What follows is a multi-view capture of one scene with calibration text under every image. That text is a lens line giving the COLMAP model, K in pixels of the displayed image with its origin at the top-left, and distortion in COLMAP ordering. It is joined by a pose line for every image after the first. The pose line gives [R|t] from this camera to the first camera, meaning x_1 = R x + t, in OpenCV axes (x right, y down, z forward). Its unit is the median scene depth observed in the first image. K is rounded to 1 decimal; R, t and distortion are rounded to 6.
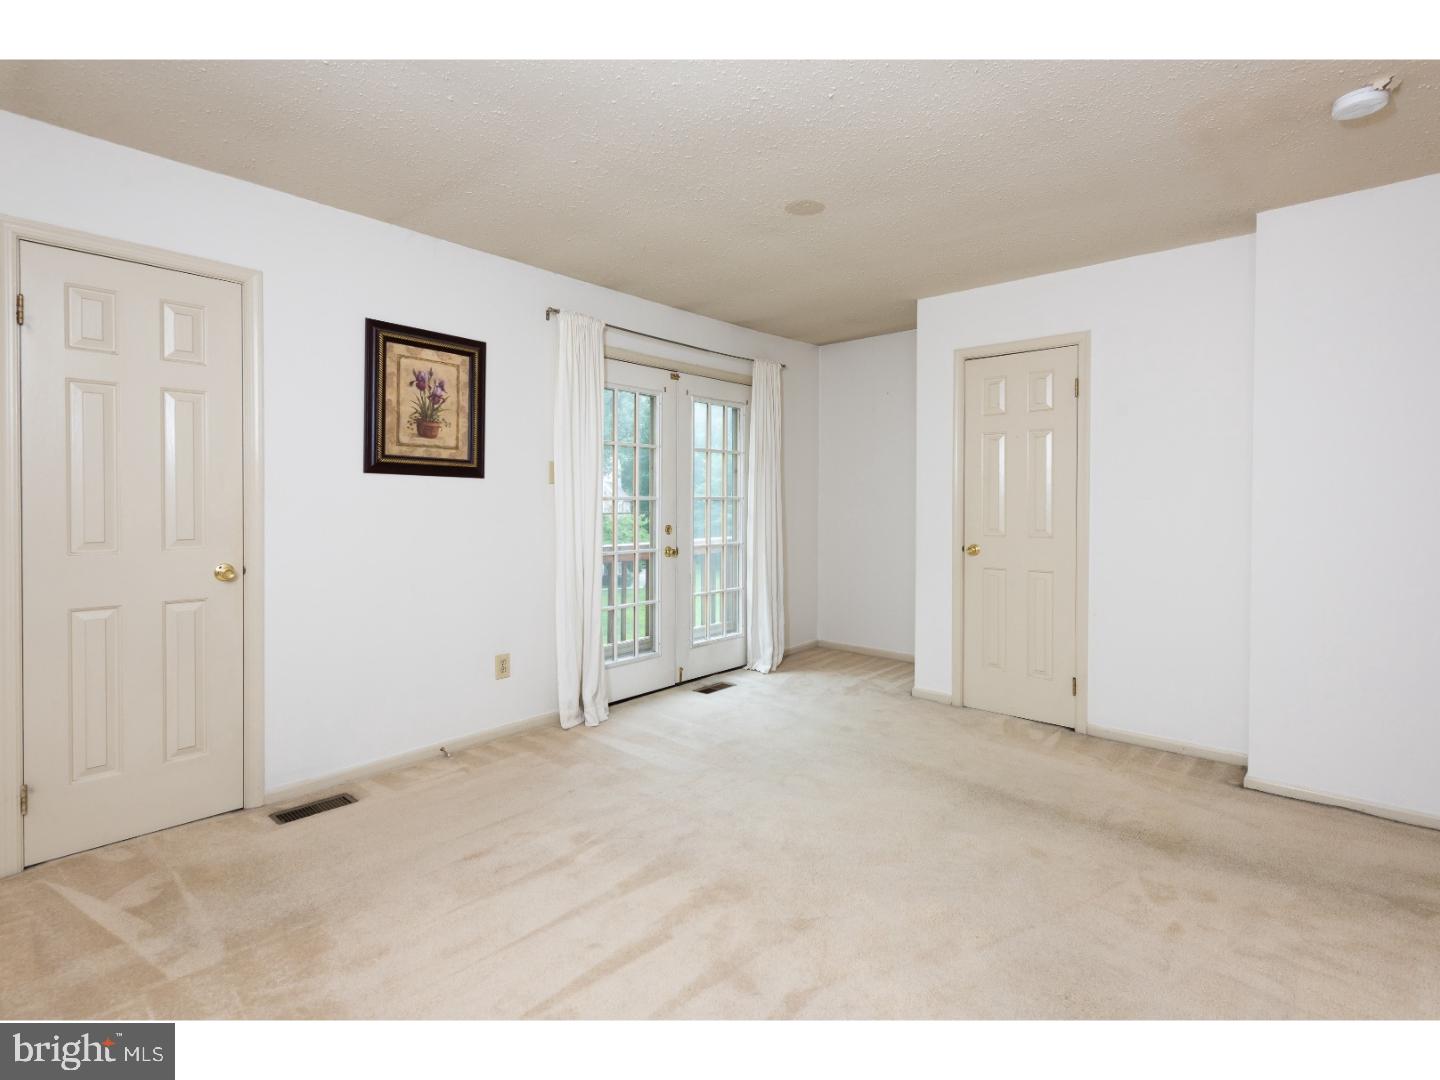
lens RADIAL K [[746.4, 0, 721.2], [0, 746.4, 506.0], [0, 0, 1]] dist [0.000762, -0.000592]
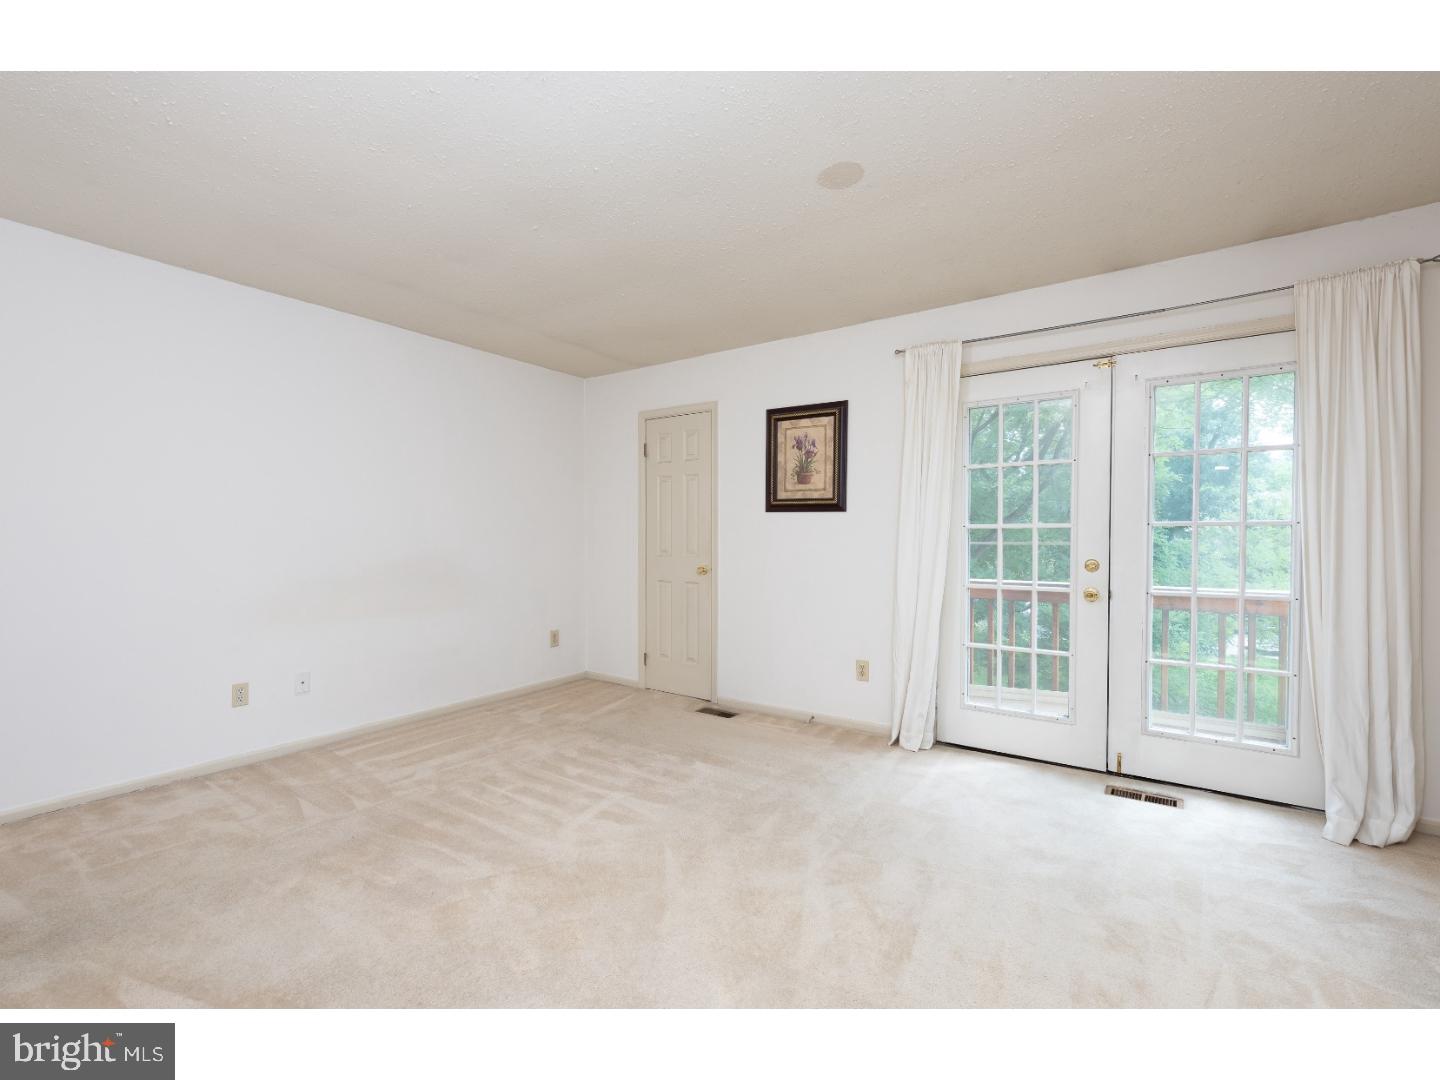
lens RADIAL K [[660.7, 0, 720.0], [0, 660.7, 540.0], [0, 0, 1]] dist [0.000461, 0.000207]
pose [[0.050440, 0.000993, -0.998727, 0.792682], [-0.009775, 0.999952, 0.000500, 0.011319], [0.998679, 0.009738, 0.050448, 0.778663]]
